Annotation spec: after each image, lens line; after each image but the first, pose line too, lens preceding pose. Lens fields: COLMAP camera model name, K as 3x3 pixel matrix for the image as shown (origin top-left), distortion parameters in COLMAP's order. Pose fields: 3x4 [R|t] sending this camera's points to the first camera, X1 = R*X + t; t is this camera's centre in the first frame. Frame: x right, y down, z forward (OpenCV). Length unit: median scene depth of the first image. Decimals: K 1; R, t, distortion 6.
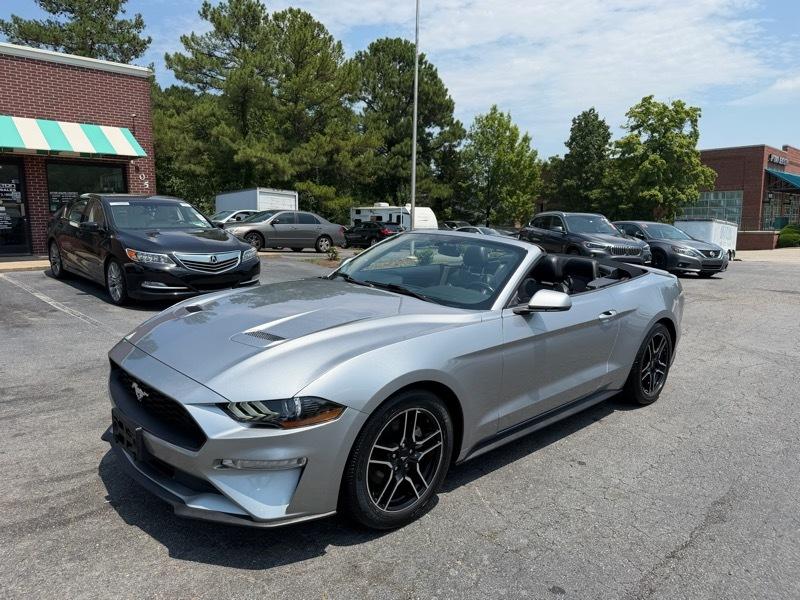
lens RADIAL K [[552.8, 0, 402.6], [0, 552.8, 315.1], [0, 0, 1]] dist [-0.002178, -0.005679]
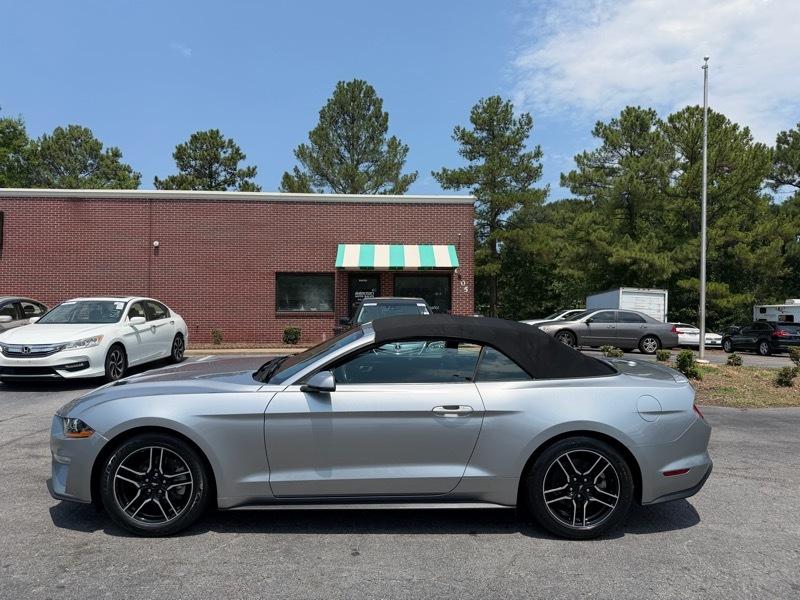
lens RADIAL K [[552.8, 0, 402.6], [0, 552.8, 315.1], [0, 0, 1]] dist [-0.002178, -0.005679]
pose [[0.741819, -0.007376, -0.670560, 0.109342], [-0.113525, 0.984126, -0.136414, -0.002692], [0.660921, 0.177320, 0.729206, 0.027475]]
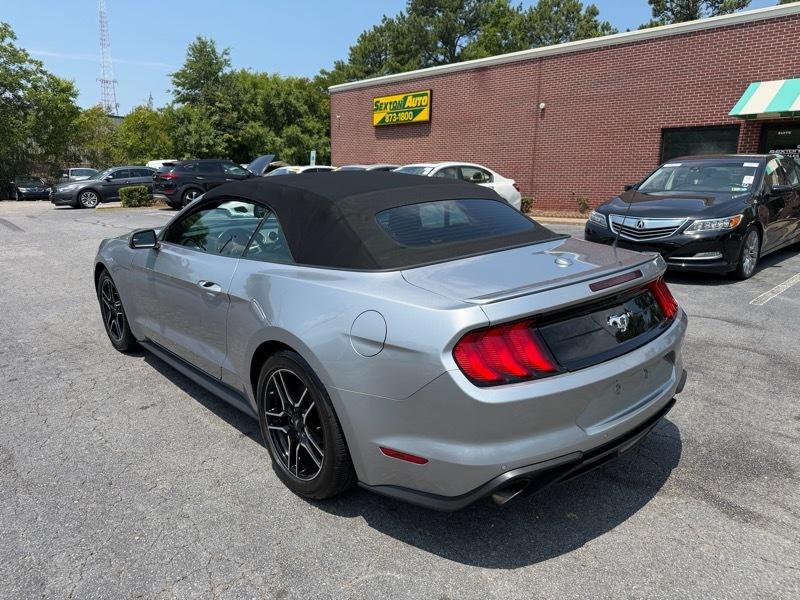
lens RADIAL K [[552.8, 0, 402.6], [0, 552.8, 315.1], [0, 0, 1]] dist [-0.002178, -0.005679]
pose [[-0.016843, 0.225799, -0.974028, 0.130866], [-0.184169, 0.956797, 0.224990, -0.021344], [0.982750, 0.183175, 0.025470, 0.146424]]
